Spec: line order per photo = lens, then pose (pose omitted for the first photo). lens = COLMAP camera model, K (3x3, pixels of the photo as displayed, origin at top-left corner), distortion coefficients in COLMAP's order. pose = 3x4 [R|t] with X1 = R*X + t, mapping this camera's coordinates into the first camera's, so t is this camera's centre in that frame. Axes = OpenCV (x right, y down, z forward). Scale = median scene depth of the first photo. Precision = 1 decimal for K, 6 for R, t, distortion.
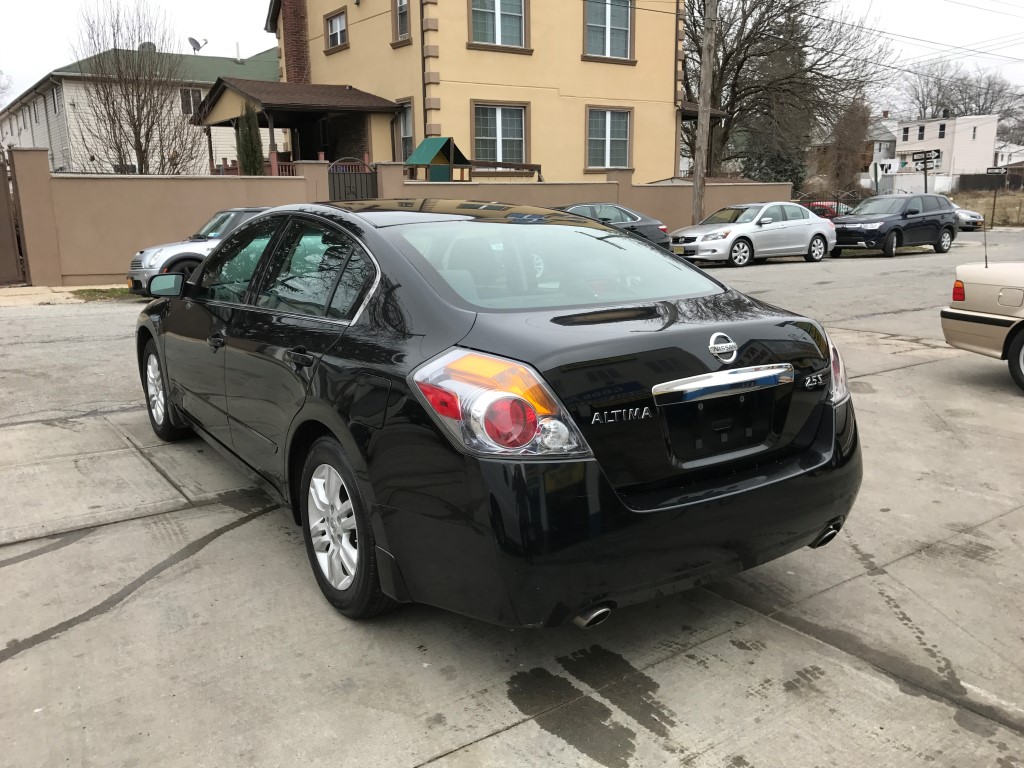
lens RADIAL K [[830.8, 0, 490.9], [0, 830.8, 385.5], [0, 0, 1]] dist [0.036370, -0.060344]
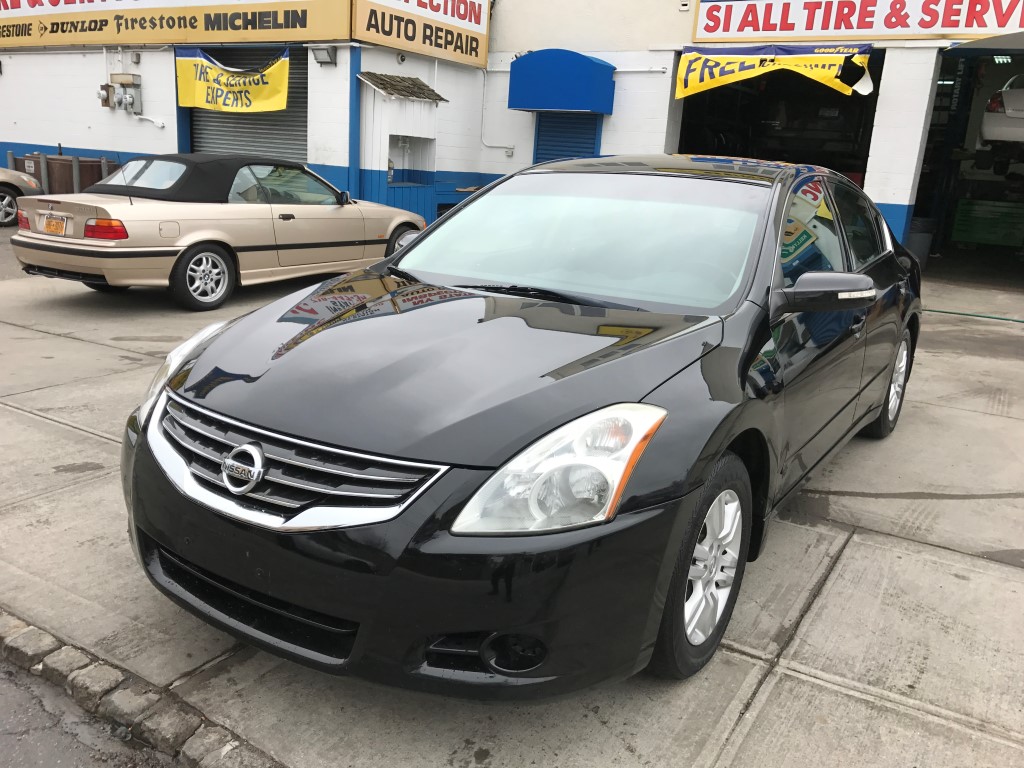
lens RADIAL K [[830.8, 0, 490.9], [0, 830.8, 385.5], [0, 0, 1]] dist [0.036370, -0.060344]
pose [[-0.369618, -0.247034, 0.895744, -0.956387], [0.156675, 0.933639, 0.322135, -0.324935], [-0.915880, 0.259408, -0.306386, 1.587945]]
